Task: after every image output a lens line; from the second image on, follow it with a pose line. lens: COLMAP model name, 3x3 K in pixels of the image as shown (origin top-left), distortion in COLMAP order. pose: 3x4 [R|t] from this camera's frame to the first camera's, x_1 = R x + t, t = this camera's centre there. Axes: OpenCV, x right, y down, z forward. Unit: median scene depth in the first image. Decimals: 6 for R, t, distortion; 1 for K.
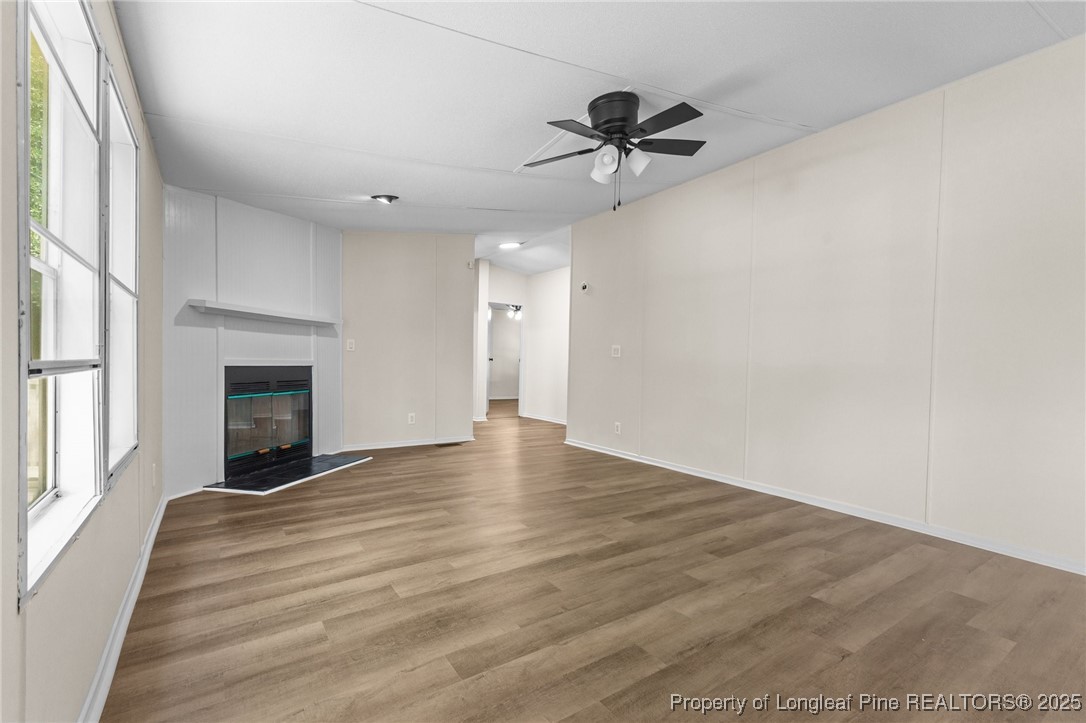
lens RADIAL K [[480.3, 0, 550.1], [0, 480.3, 365.9], [0, 0, 1]] dist [0.008628, 0.000572]
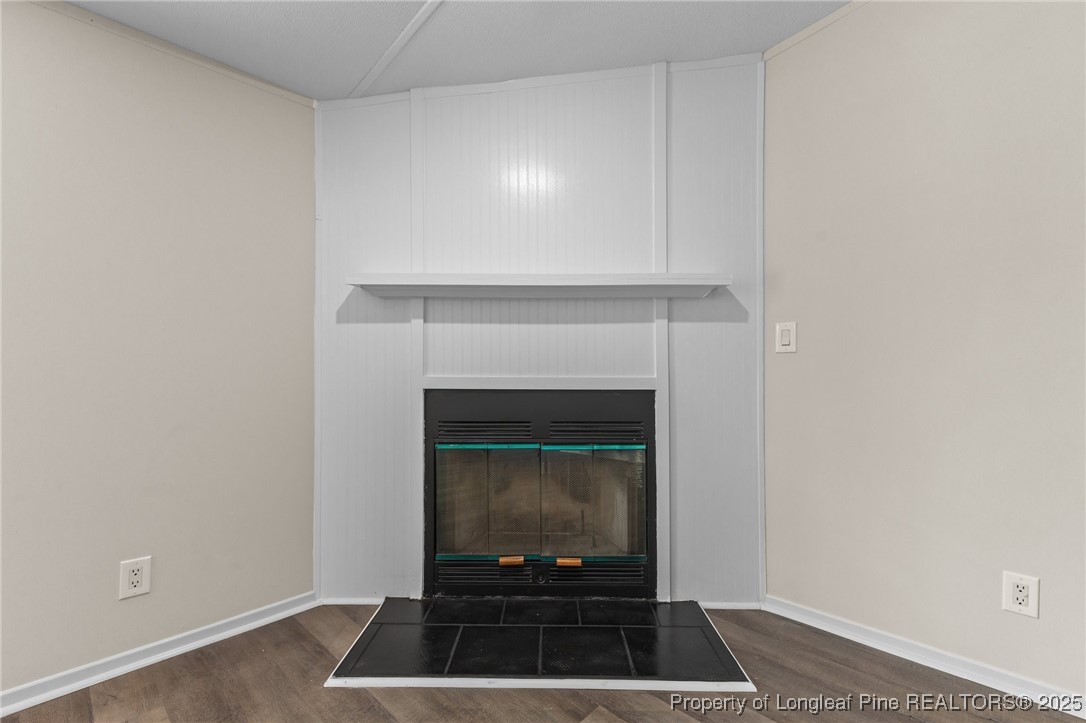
lens RADIAL K [[480.3, 0, 545.0], [0, 480.3, 360.5], [0, 0, 1]] dist [0.008628, 0.000572]
pose [[0.197344, -0.013794, -0.980237, -0.118027], [-0.003418, 0.999885, -0.014759, -0.027709], [0.980328, 0.006263, 0.197274, 1.135605]]
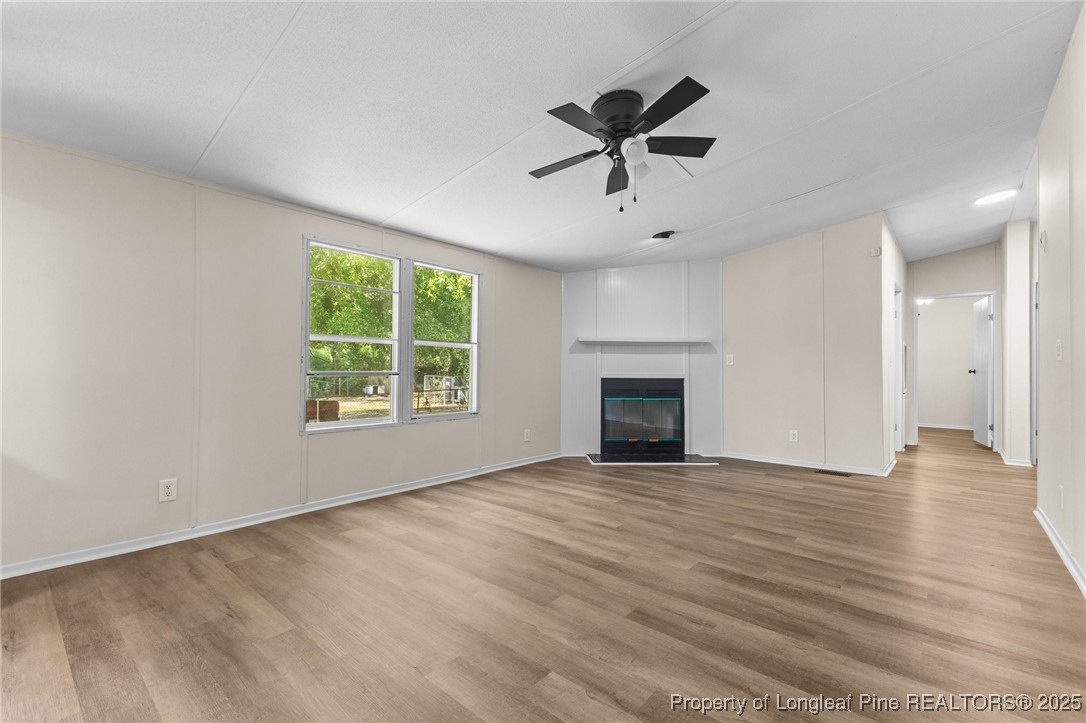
lens RADIAL K [[480.3, 0, 548.8], [0, 480.3, 363.7], [0, 0, 1]] dist [0.008628, 0.000572]
pose [[0.244685, -0.032611, -0.969054, 0.834836], [-0.008702, 0.999320, -0.035826, 0.012257], [0.969564, 0.017199, 0.244235, 0.517915]]
